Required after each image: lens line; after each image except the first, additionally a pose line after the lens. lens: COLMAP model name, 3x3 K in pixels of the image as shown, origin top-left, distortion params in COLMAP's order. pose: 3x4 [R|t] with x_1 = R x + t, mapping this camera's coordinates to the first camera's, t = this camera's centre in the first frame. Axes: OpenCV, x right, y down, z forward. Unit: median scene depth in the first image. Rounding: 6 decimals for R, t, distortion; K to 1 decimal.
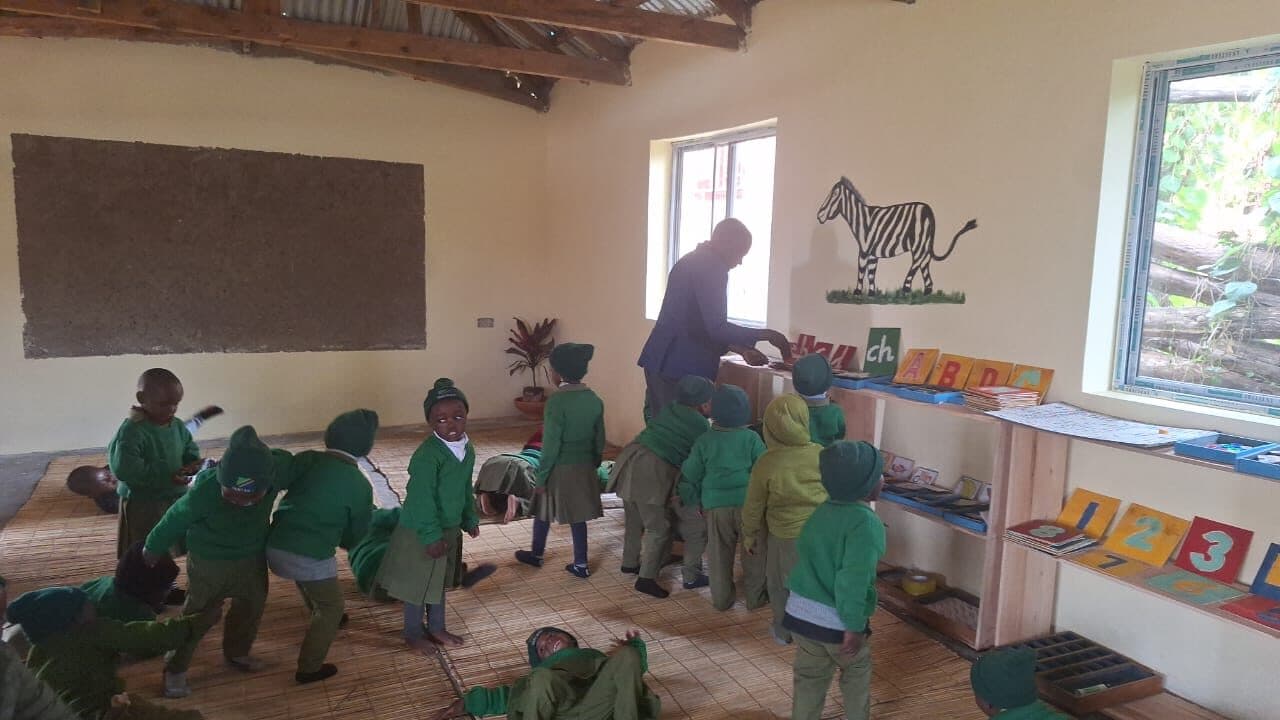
lens RADIAL K [[889.6, 0, 648.1], [0, 889.6, 363.2], [0, 0, 1]] dist [0.054867, -0.000279]
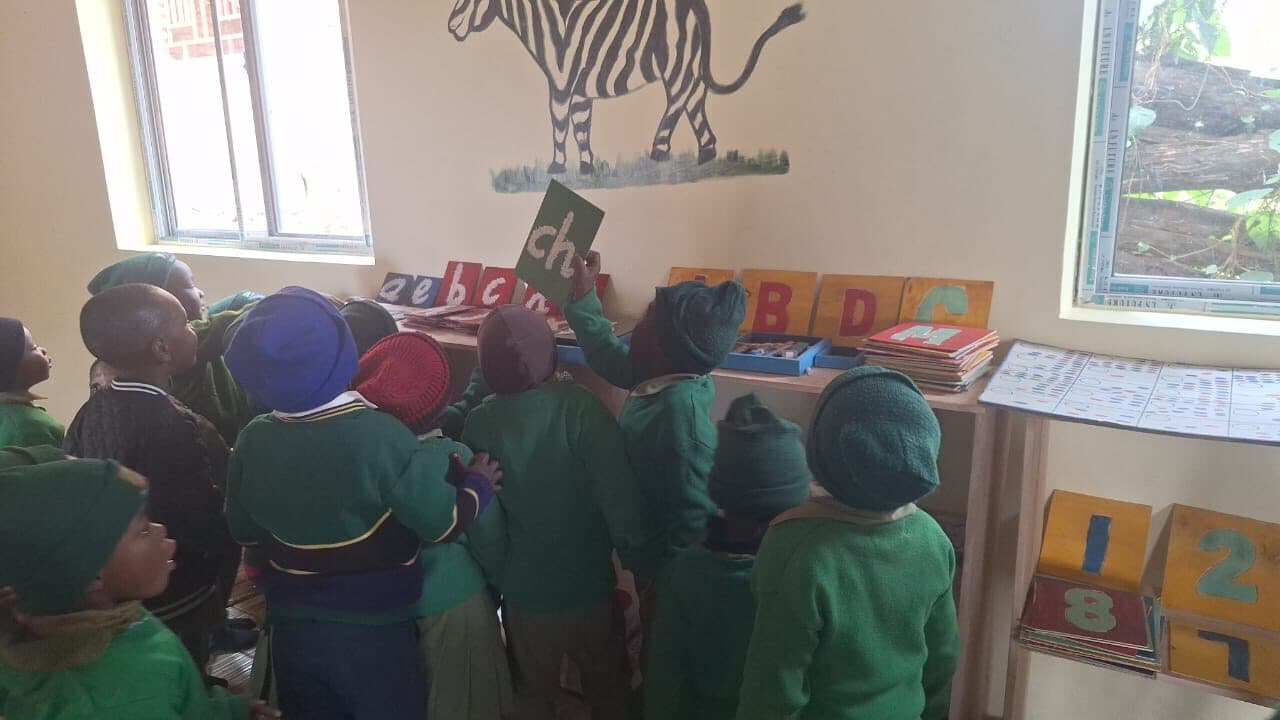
lens RADIAL K [[889.6, 0, 648.1], [0, 889.6, 363.2], [0, 0, 1]] dist [0.054867, -0.000279]
pose [[0.865153, -0.173181, 0.470658, 0.010633], [0.115700, 0.982092, 0.148689, -0.040015], [-0.487979, -0.074183, 0.869697, 0.522433]]
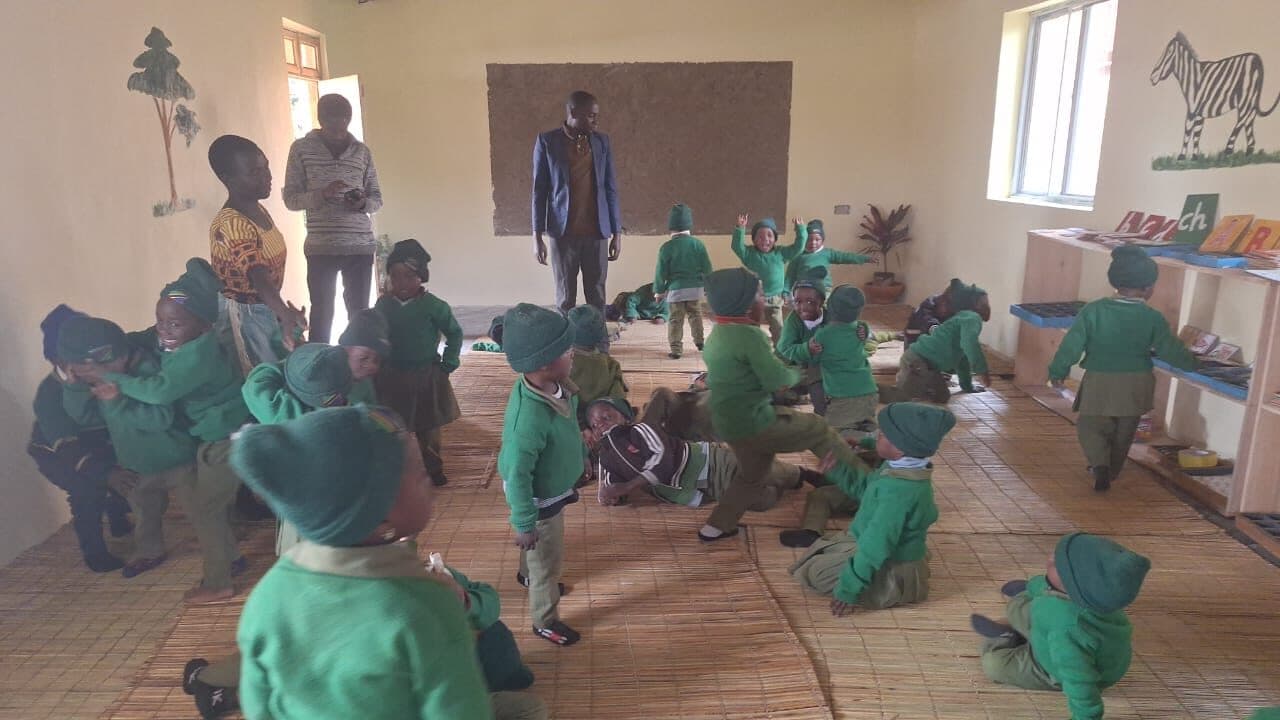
lens RADIAL K [[895.1, 0, 622.7], [0, 895.1, 365.8], [0, 0, 1]] dist [0.058947, -0.064659]
pose [[0.876308, 0.077297, -0.475510, 0.199373], [-0.028555, 0.993643, 0.108899, 0.053019], [0.480905, -0.081851, 0.872944, -0.135042]]
